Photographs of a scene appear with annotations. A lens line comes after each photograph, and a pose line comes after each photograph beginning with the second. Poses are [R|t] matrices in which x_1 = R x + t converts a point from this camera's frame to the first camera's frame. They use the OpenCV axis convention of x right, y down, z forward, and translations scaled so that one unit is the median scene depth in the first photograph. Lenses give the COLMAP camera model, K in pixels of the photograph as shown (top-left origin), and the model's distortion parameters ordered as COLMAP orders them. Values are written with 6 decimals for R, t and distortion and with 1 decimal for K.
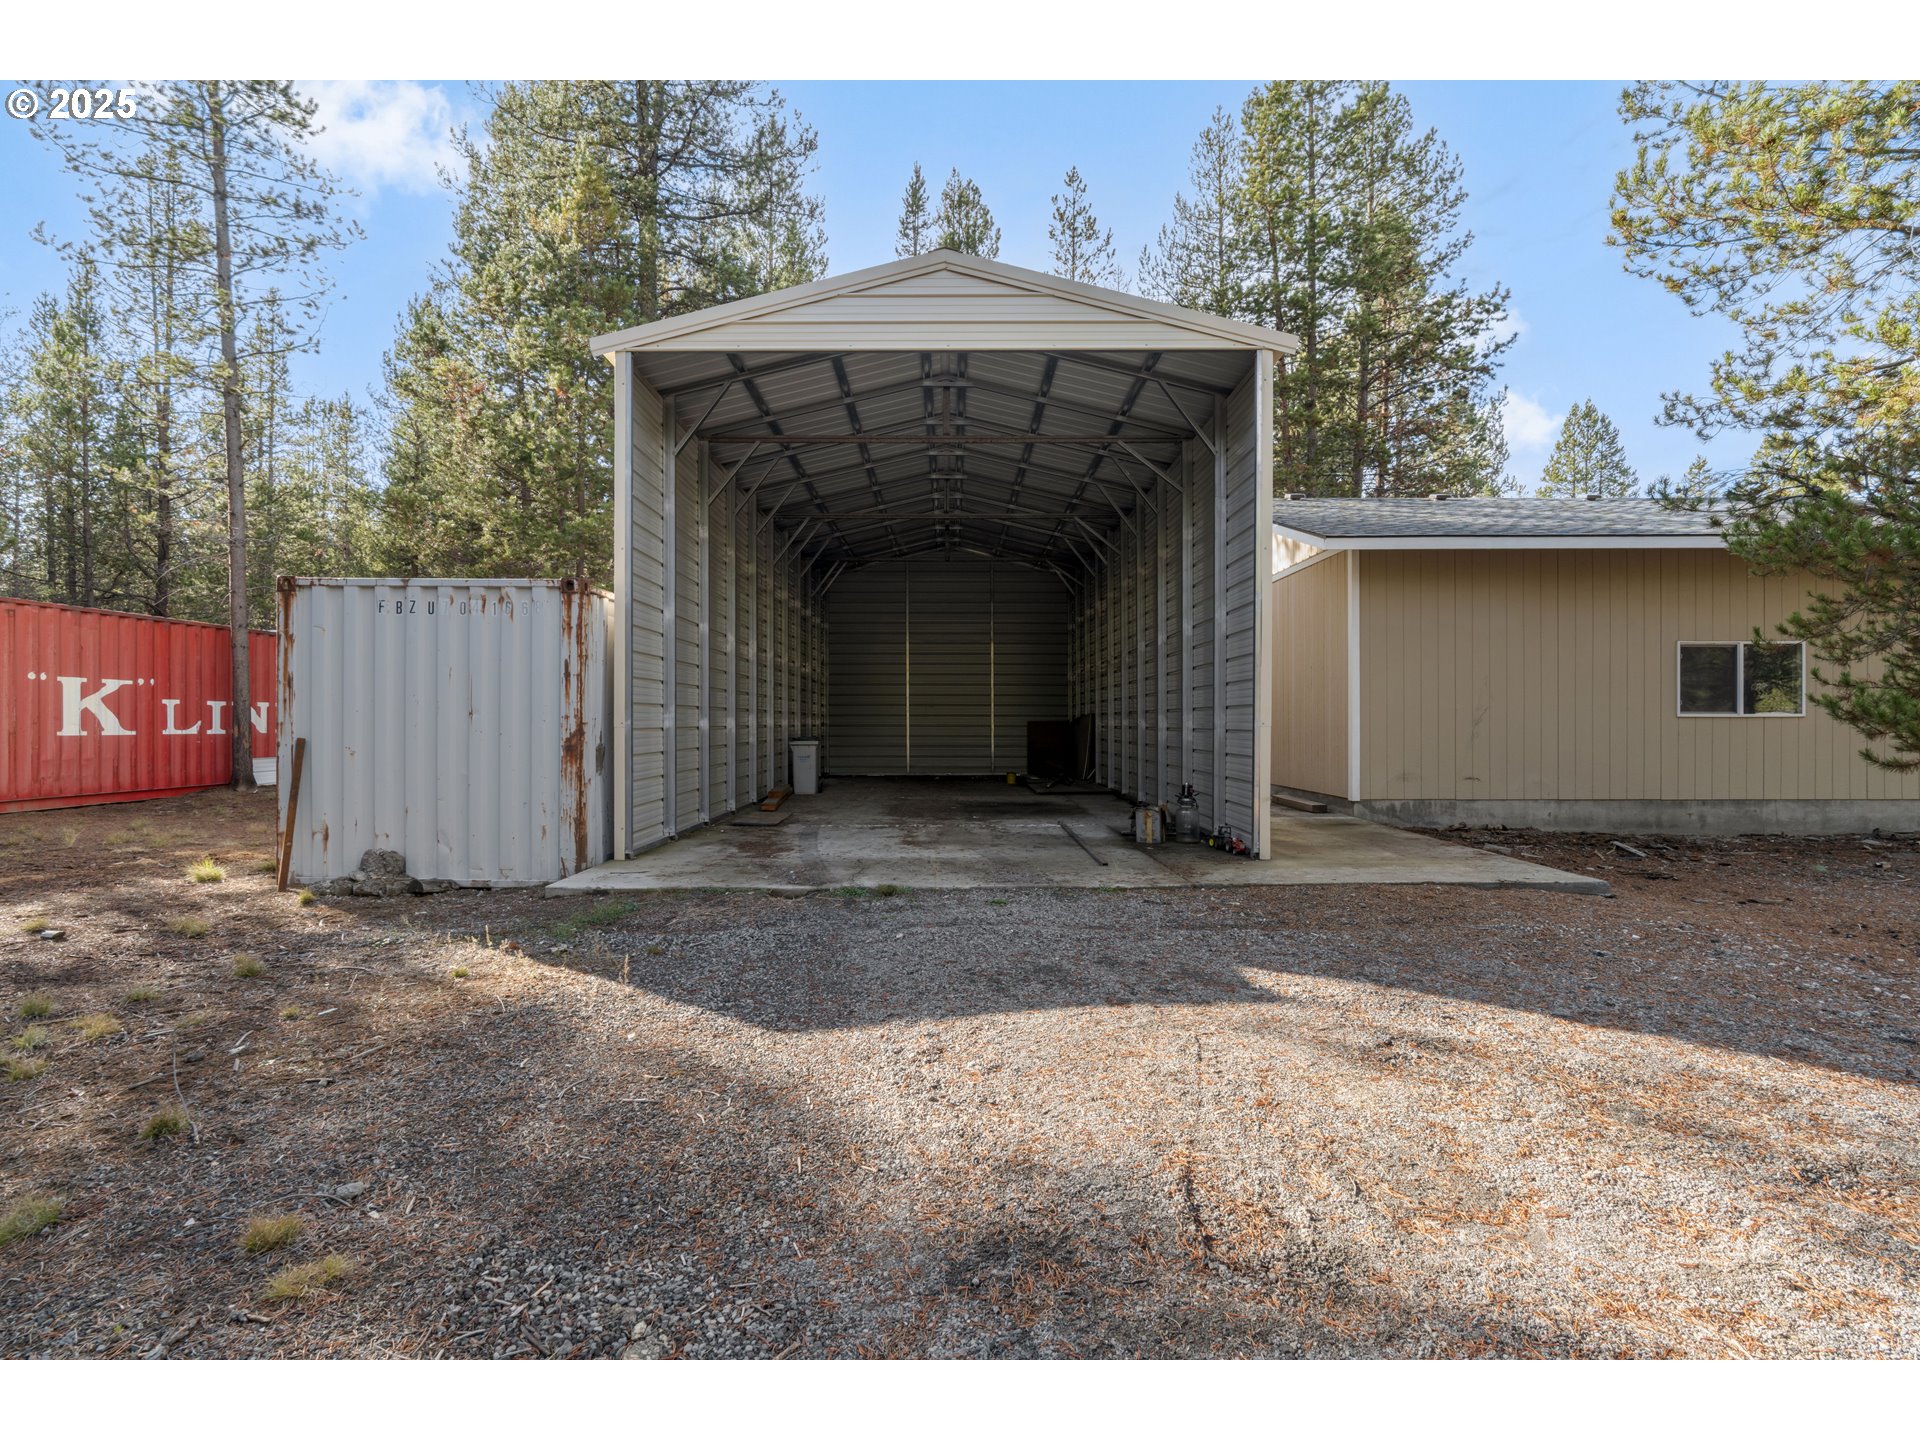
lens RADIAL K [[864.3, 0, 945.8], [0, 864.3, 713.7], [0, 0, 1]] dist [-0.009128, 0.000418]
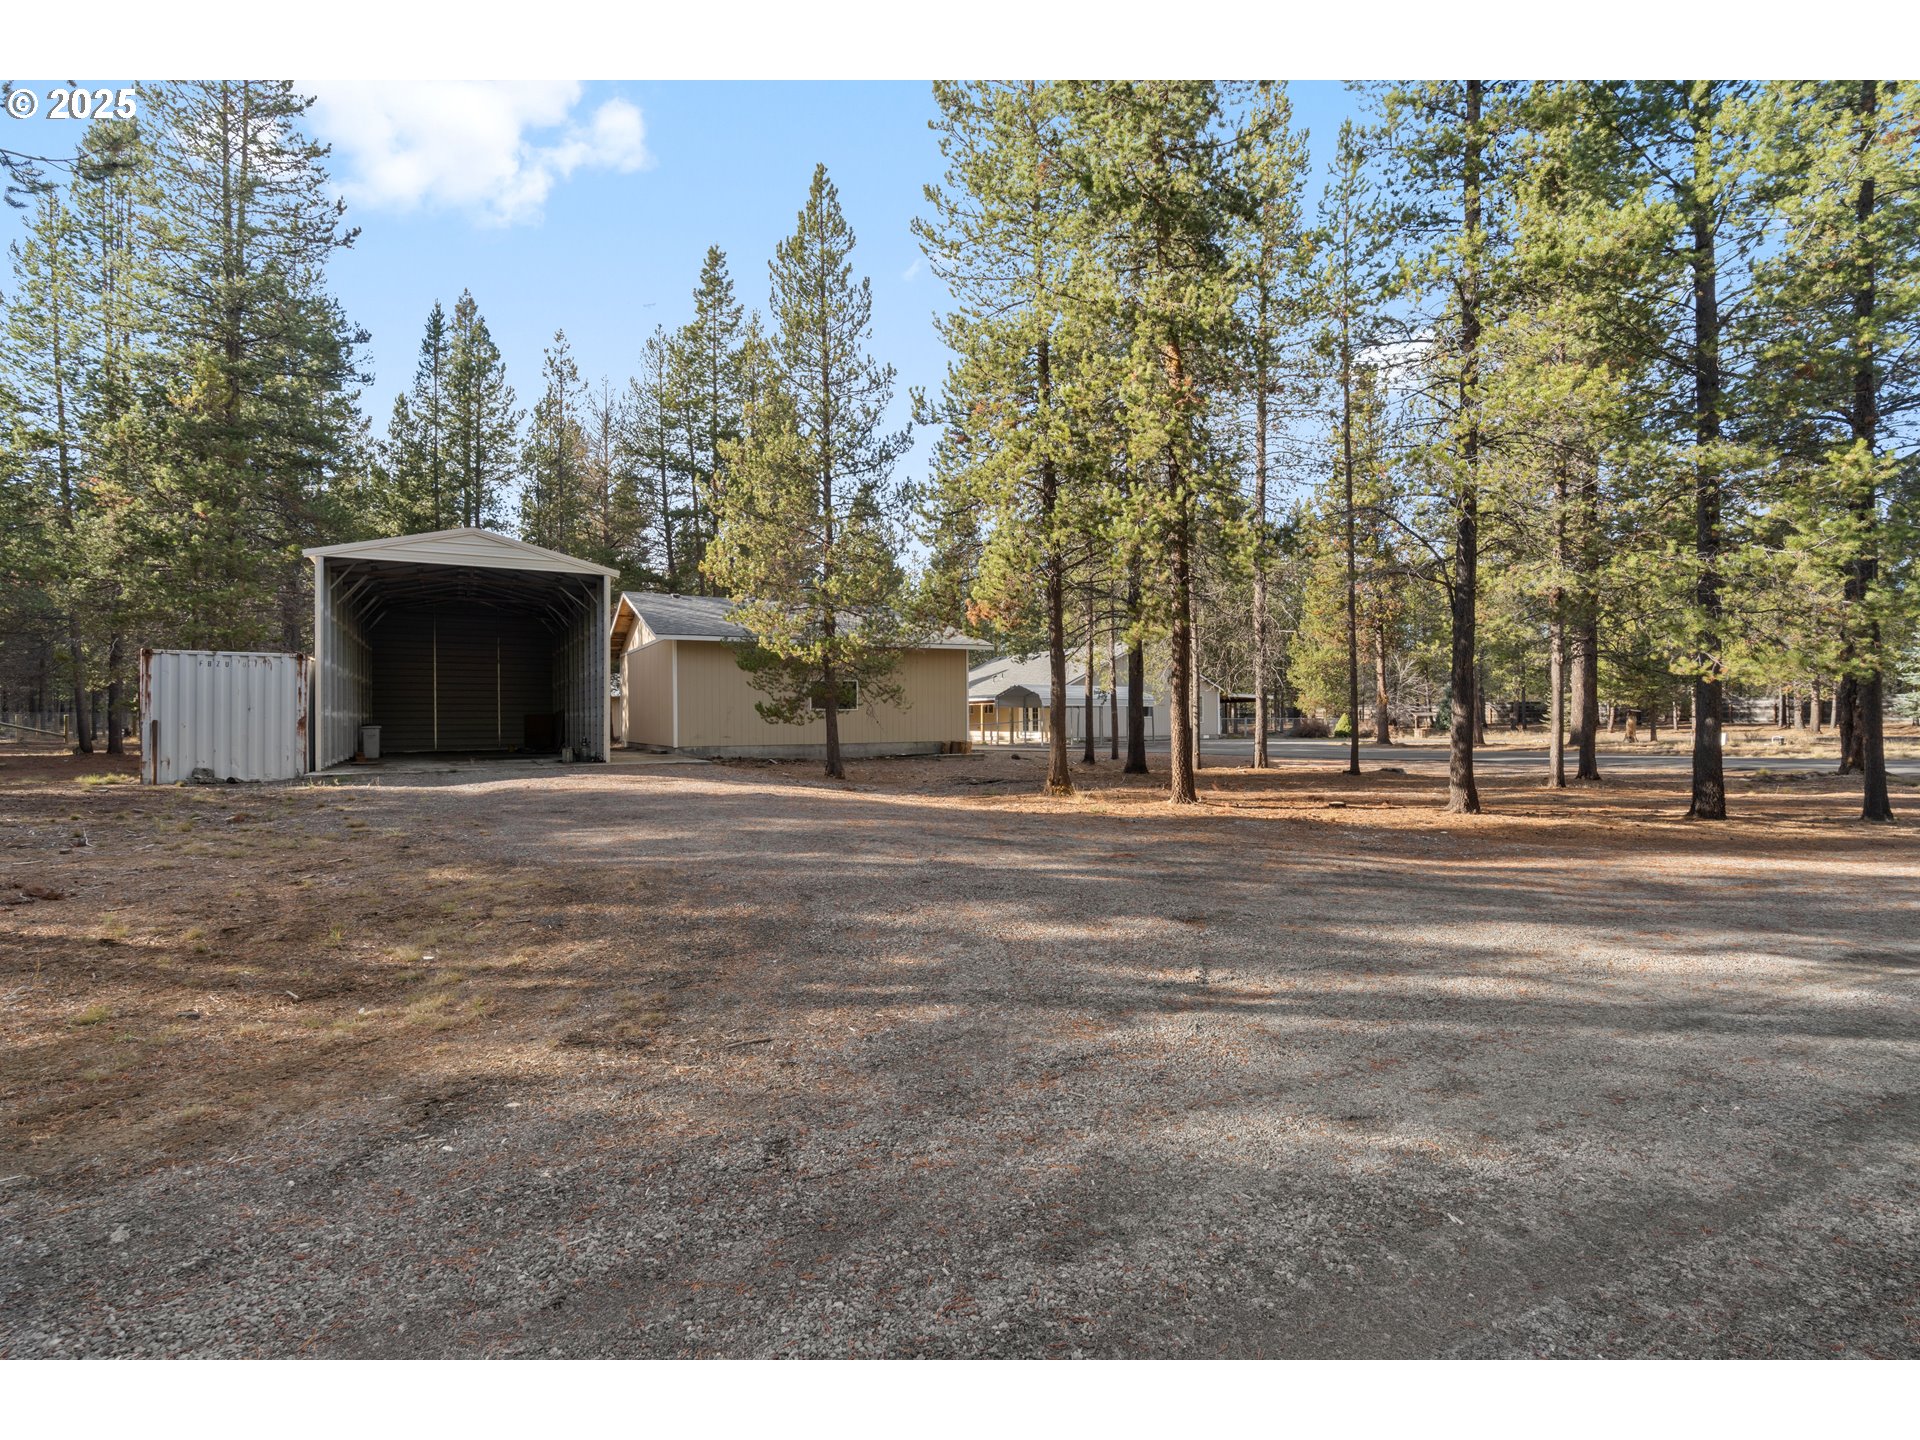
lens RADIAL K [[864.3, 0, 945.8], [0, 864.3, 713.7], [0, 0, 1]] dist [-0.009128, 0.000418]
pose [[0.864266, 0.000763, 0.503034, -0.046855], [-0.009331, 0.999851, 0.014515, -0.025234], [-0.502948, -0.017238, 0.864145, -1.275369]]
